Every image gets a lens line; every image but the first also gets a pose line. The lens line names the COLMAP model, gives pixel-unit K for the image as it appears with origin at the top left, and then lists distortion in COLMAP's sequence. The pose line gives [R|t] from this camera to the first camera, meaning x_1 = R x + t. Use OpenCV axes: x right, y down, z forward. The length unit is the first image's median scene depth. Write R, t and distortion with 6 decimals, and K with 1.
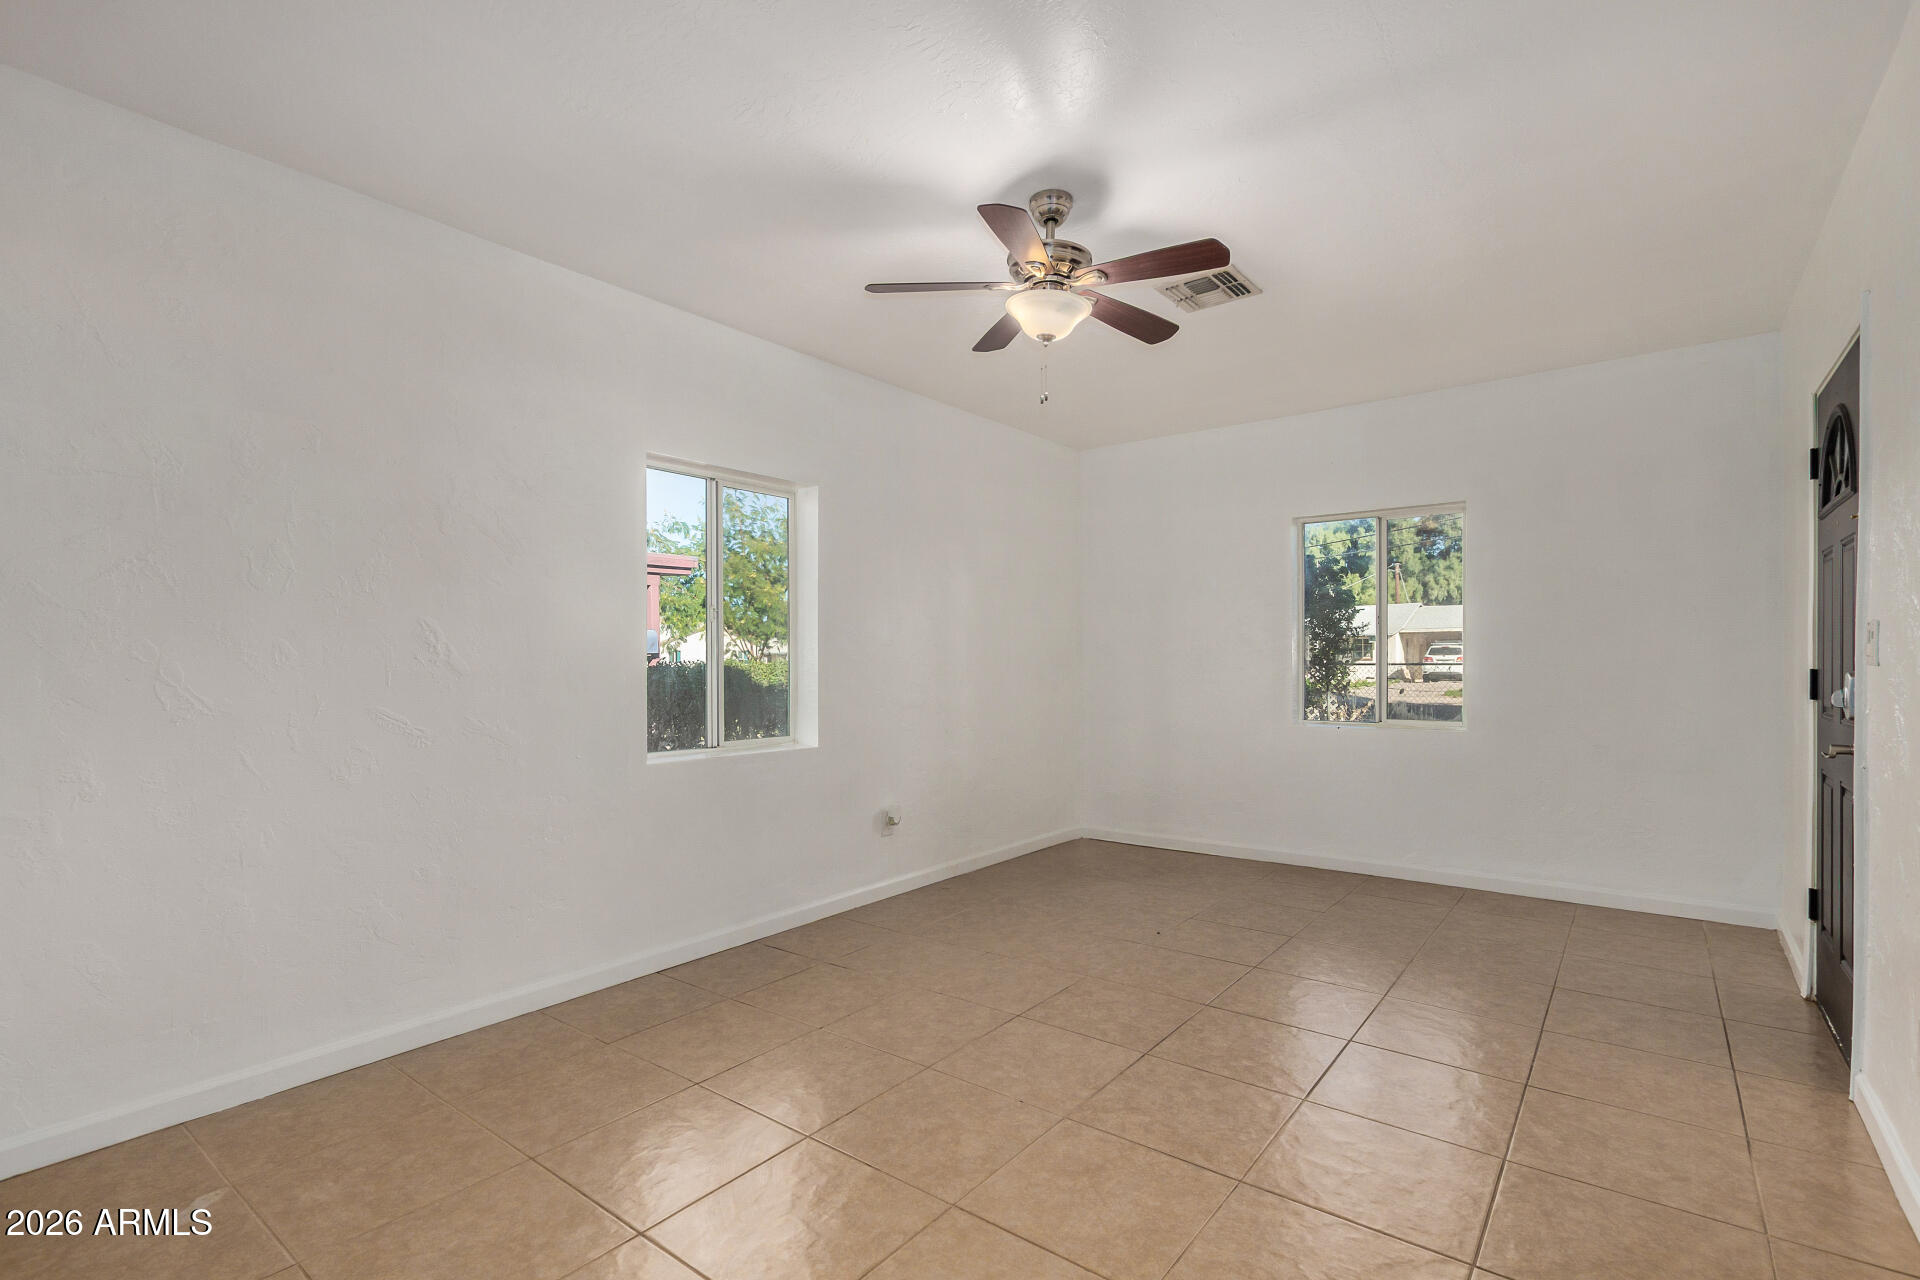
lens RADIAL K [[881.9, 0, 973.7], [0, 881.9, 680.7], [0, 0, 1]] dist [0.001946, -0.002047]
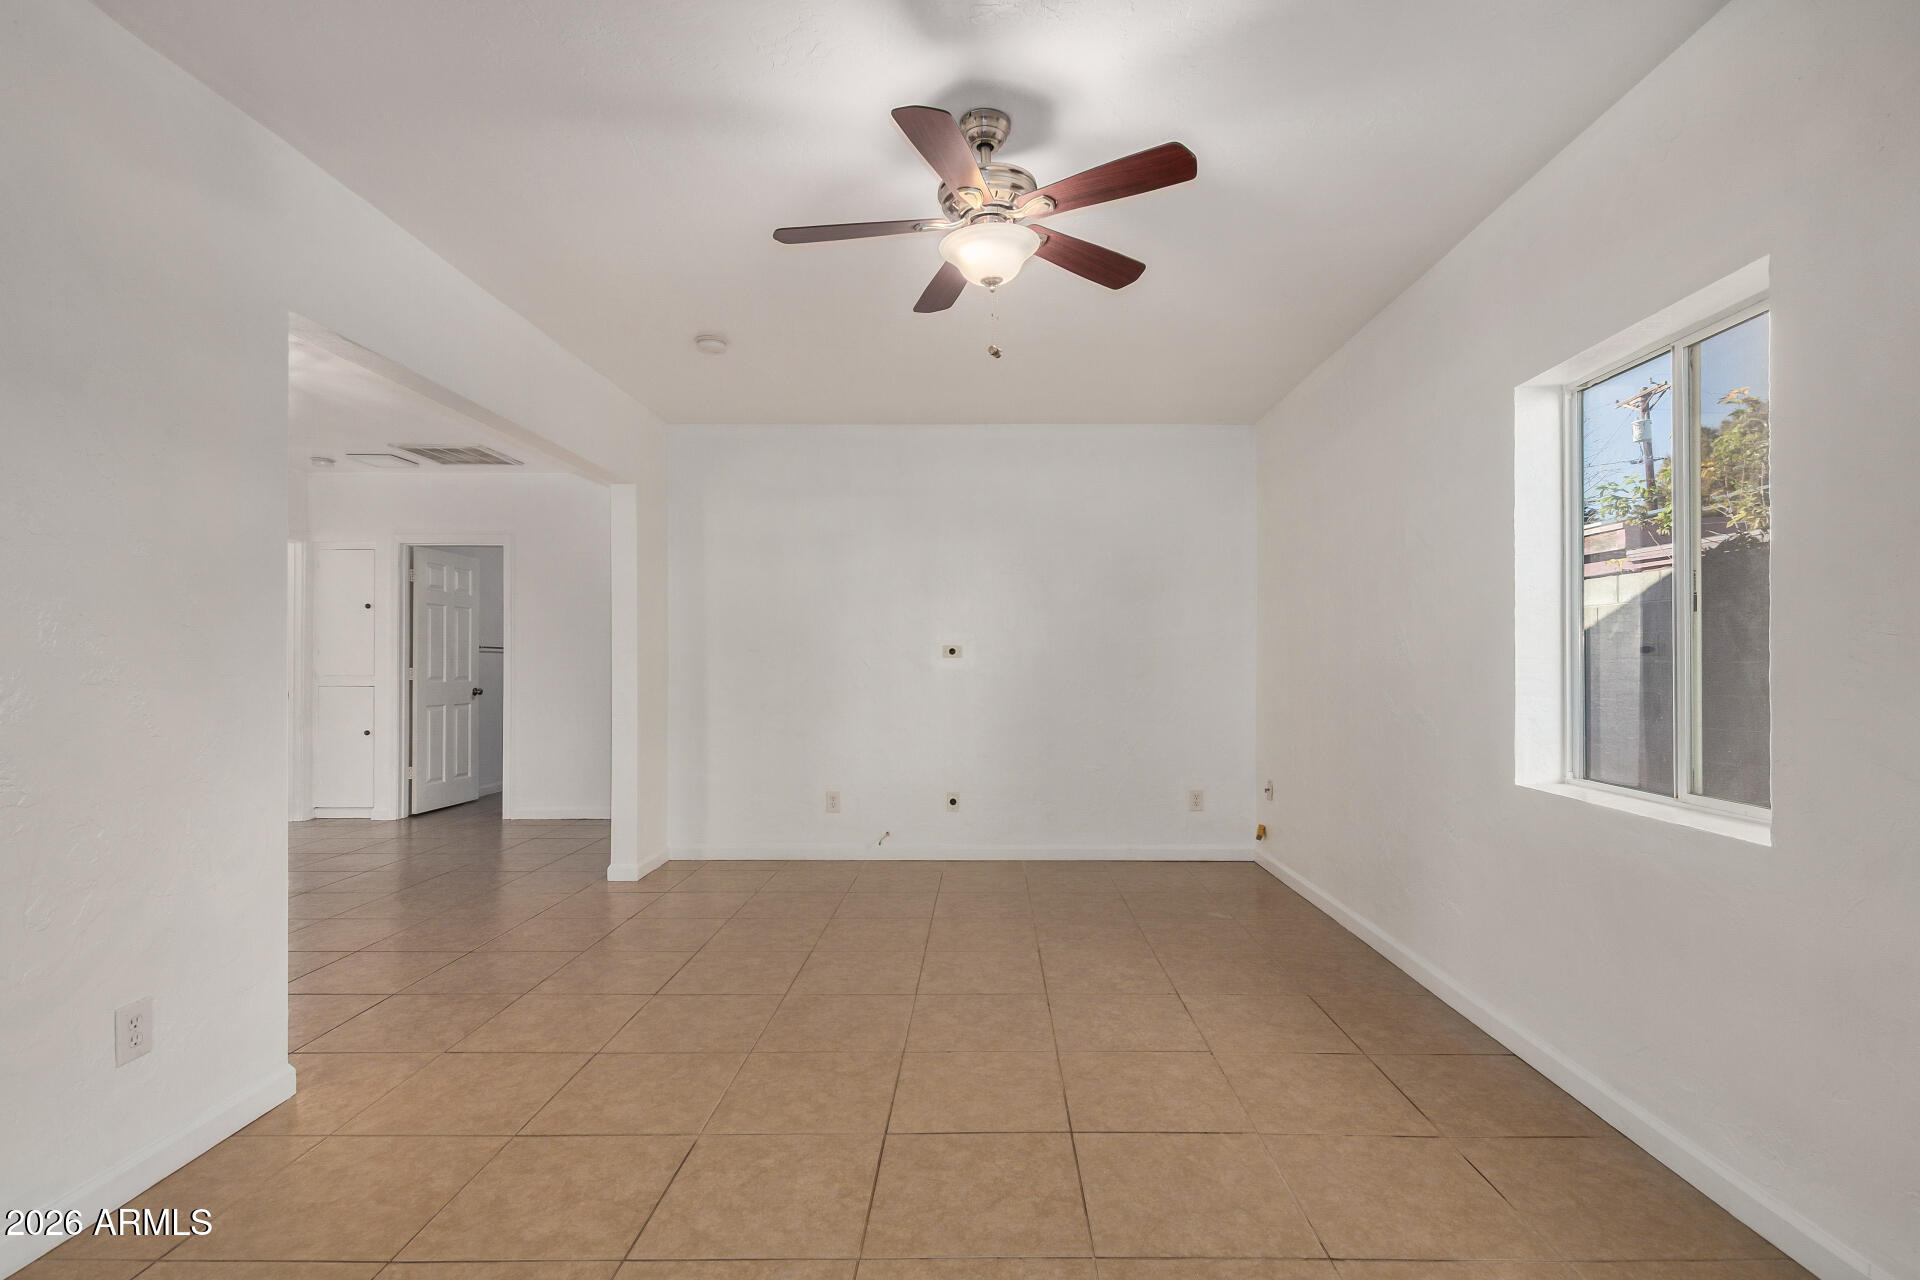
lens RADIAL K [[881.9, 0, 964.5], [0, 881.9, 651.3], [0, 0, 1]] dist [0.001946, -0.002047]
pose [[-0.809466, 0.004190, -0.587151, 0.599661], [-0.002656, 0.999938, 0.010796, -0.037141], [0.587160, 0.010299, -0.809405, 1.656975]]
